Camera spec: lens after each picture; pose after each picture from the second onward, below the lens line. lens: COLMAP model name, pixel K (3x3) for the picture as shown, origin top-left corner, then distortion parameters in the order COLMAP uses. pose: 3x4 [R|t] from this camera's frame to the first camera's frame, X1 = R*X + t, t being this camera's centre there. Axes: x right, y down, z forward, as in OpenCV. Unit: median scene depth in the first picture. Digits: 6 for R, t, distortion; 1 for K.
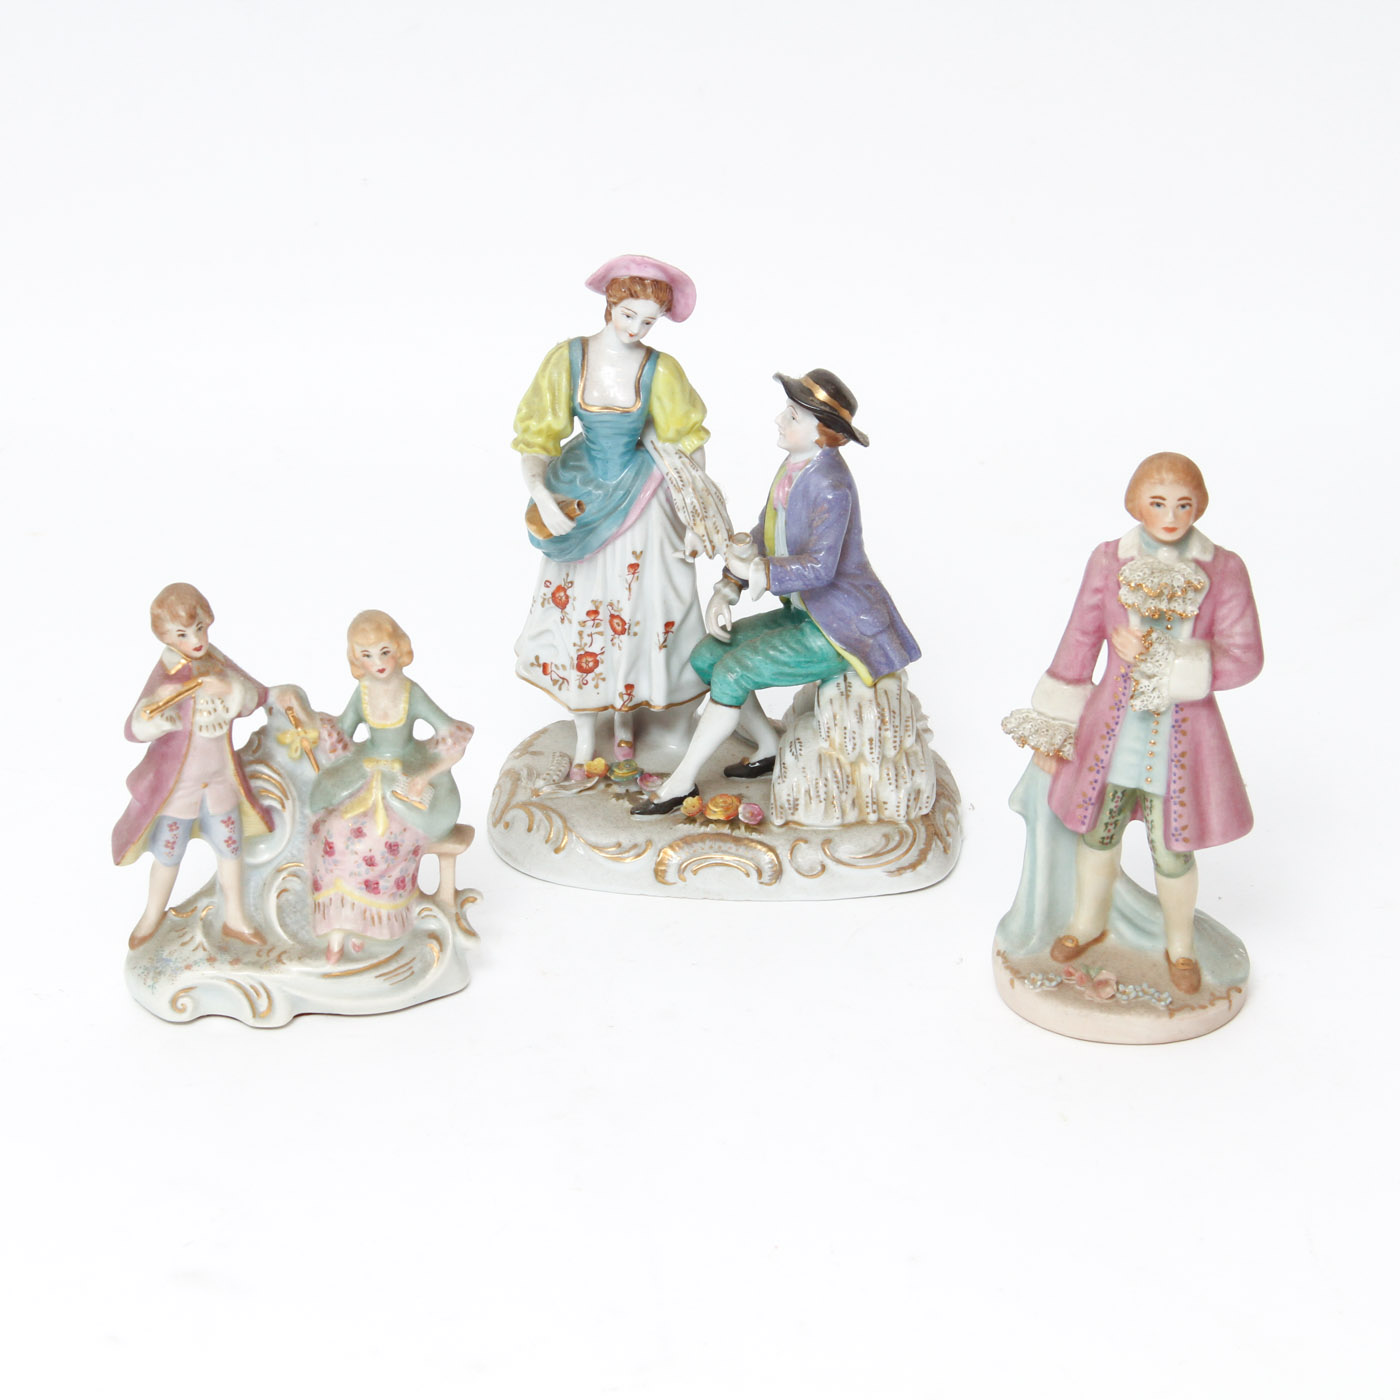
lens RADIAL K [[4834.7, 0, 700.0], [0, 4834.7, 700.0], [0, 0, 1]] dist [0.236097, 1.576951]
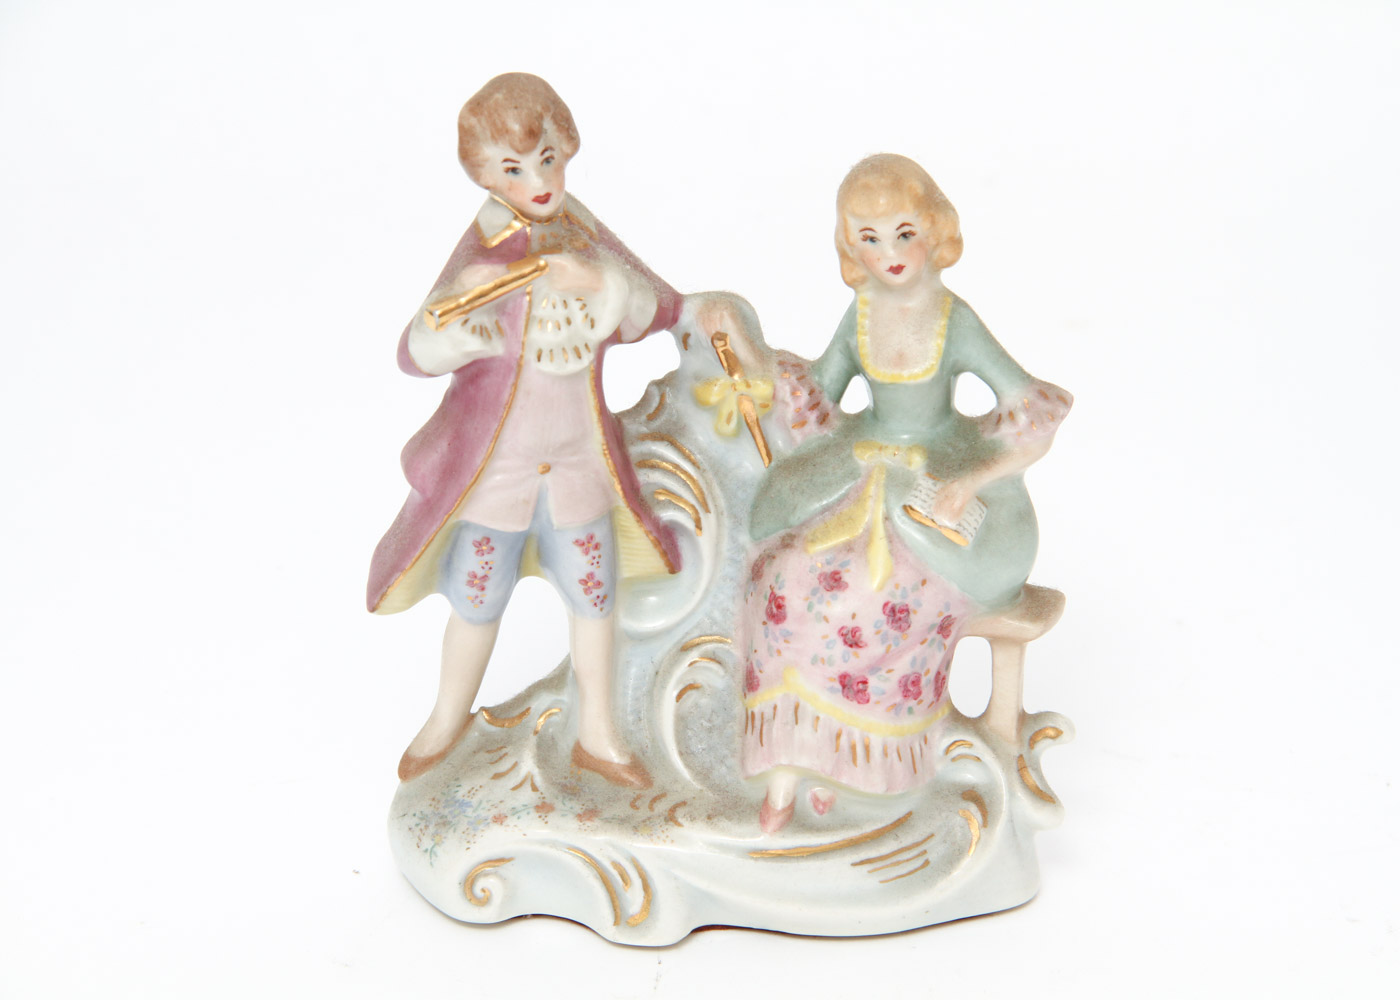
lens RADIAL K [[5926.7, 0, 700.0], [0, 5926.7, 500.0], [0, 0, 1]] dist [0.637002, 0.706755]
pose [[0.987784, 0.061226, -0.143298, 0.005690], [-0.065373, 0.997562, -0.024408, 0.034982], [0.141454, 0.033478, 0.989379, 0.367855]]
